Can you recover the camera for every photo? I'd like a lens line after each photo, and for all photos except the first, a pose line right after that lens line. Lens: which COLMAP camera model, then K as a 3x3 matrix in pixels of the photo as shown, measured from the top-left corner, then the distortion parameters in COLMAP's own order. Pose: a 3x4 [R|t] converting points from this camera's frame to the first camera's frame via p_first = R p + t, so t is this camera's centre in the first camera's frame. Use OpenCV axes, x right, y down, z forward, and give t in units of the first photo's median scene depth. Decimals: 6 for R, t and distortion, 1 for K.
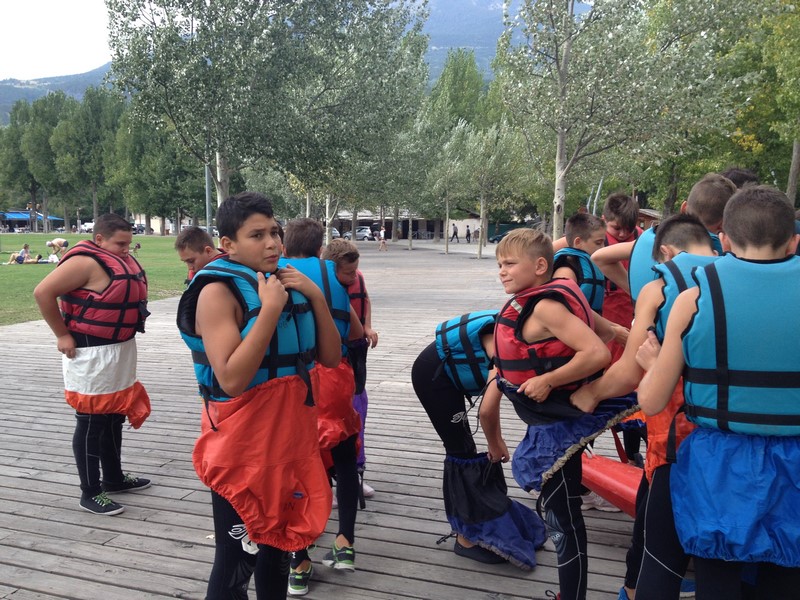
lens RADIAL K [[727.1, 0, 404.5], [0, 727.1, 300.1], [0, 0, 1]] dist [-0.005210, 0.000000]
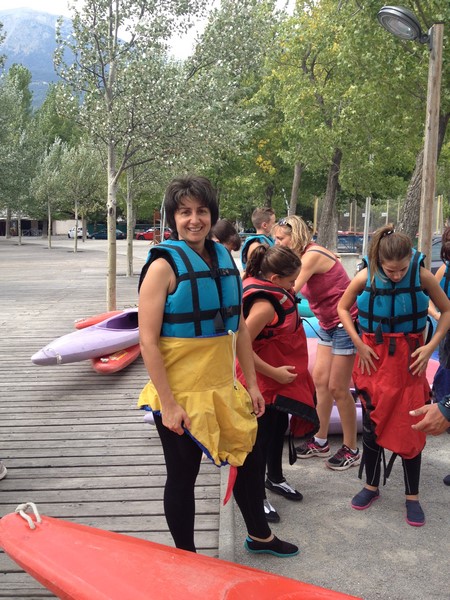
lens RADIAL K [[545.3, 0, 228.8], [0, 545.3, 295.2], [0, 0, 1]] dist [-0.005210, 0.000000]
pose [[0.937012, -0.032214, 0.347808, 0.083043], [0.023480, 0.999295, 0.029298, -0.015553], [-0.348507, -0.019286, 0.937108, 0.132017]]
